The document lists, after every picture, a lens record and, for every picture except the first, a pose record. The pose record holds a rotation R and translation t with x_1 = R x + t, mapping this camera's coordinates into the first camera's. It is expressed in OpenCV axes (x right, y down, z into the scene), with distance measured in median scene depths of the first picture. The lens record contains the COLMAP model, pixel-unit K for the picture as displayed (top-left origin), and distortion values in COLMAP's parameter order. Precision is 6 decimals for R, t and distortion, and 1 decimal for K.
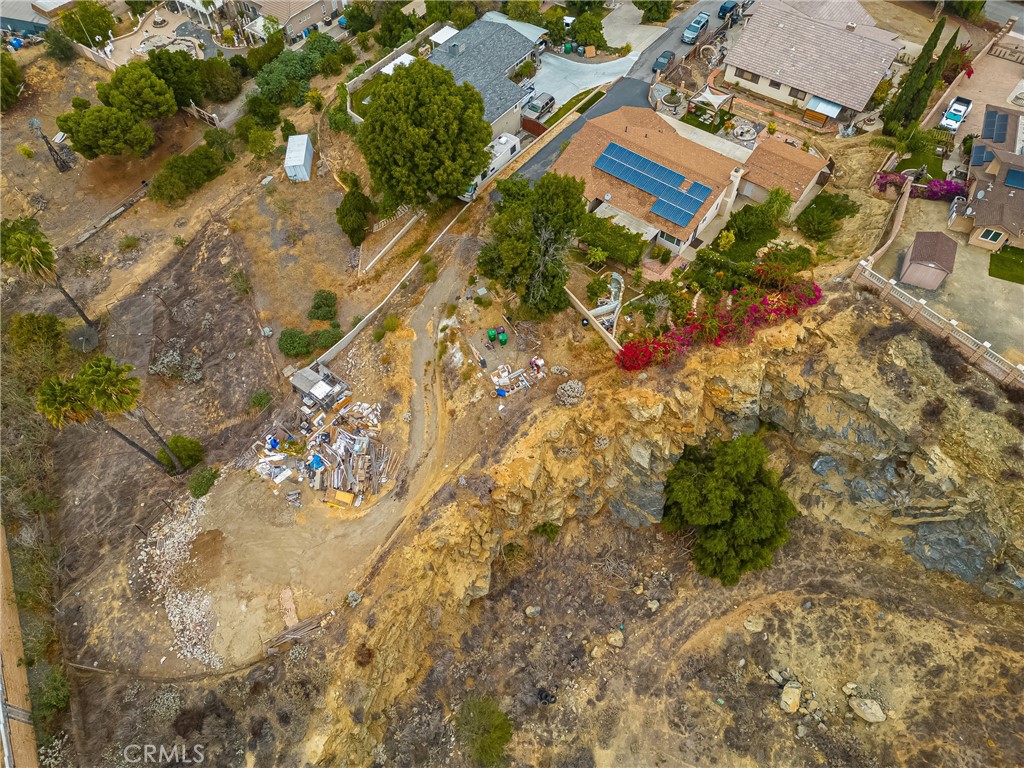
lens RADIAL K [[715.2, 0, 509.0], [0, 715.2, 385.0], [0, 0, 1]] dist [0.079101, -0.070403]
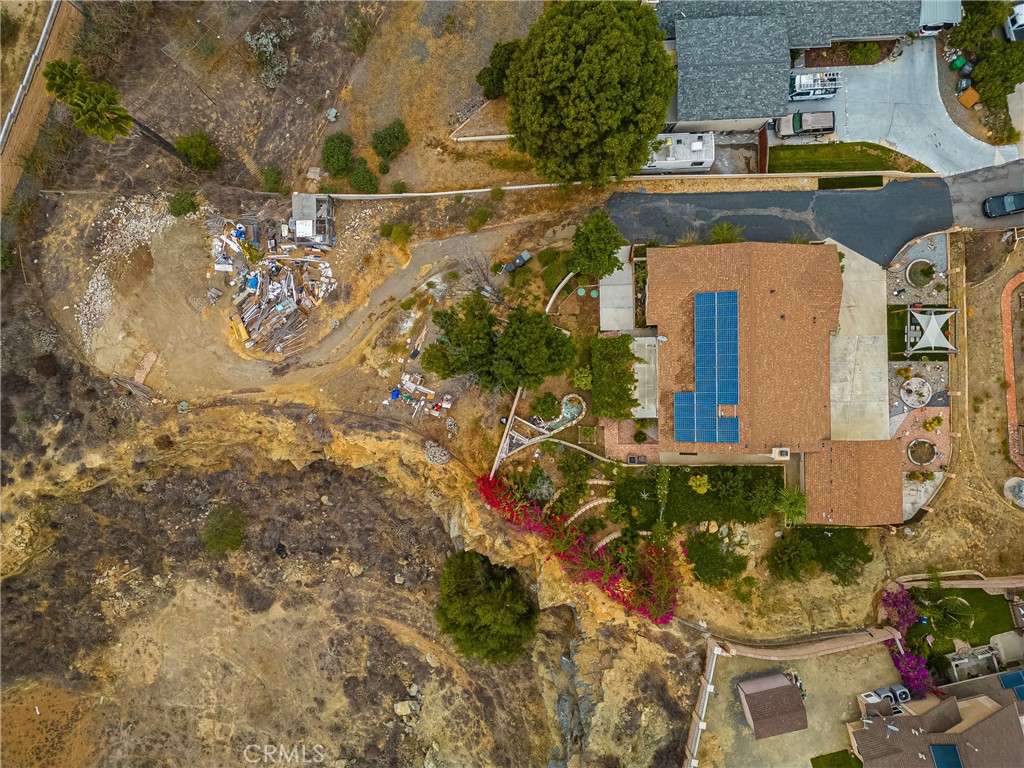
lens RADIAL K [[715.2, 0, 509.0], [0, 715.2, 385.0], [0, 0, 1]] dist [0.079101, -0.070403]
pose [[0.630265, 0.776374, -0.003211, 0.079126], [-0.633742, 0.516856, 0.575526, -0.645825], [0.448483, -0.360699, 0.817777, 0.274245]]
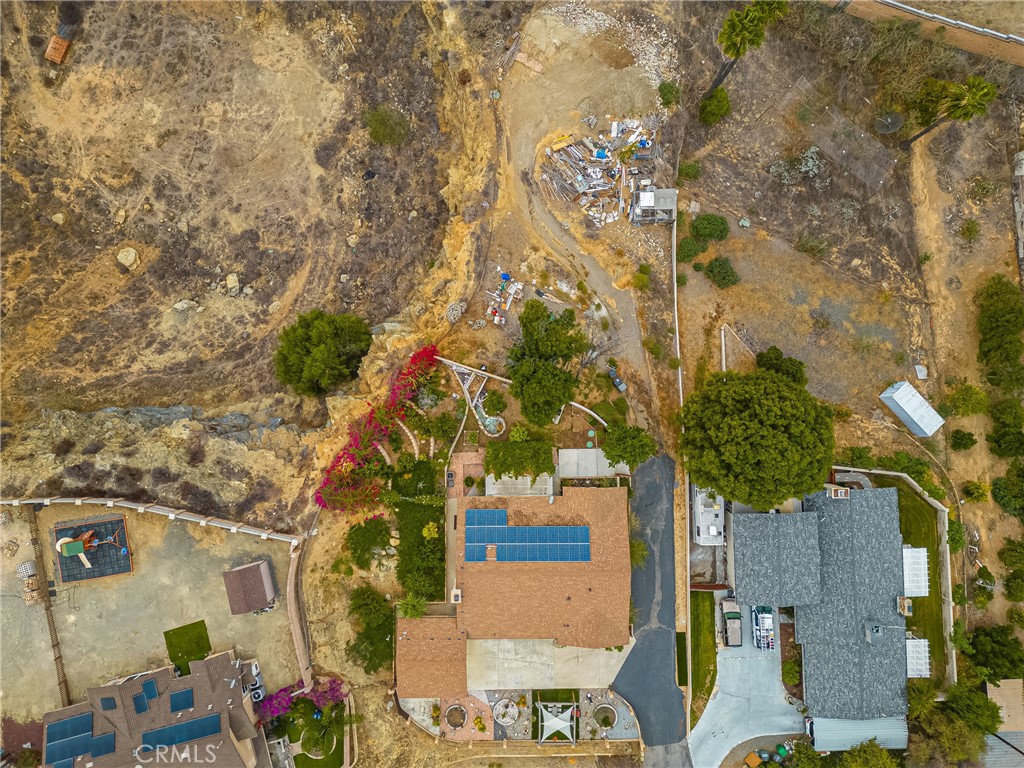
lens RADIAL K [[715.2, 0, 509.0], [0, 715.2, 385.0], [0, 0, 1]] dist [0.079101, -0.070403]
pose [[-0.778574, 0.627551, 0.001358, 0.091738], [-0.513435, -0.638237, 0.573618, -0.753775], [0.360841, 0.445907, 0.819122, 0.135206]]
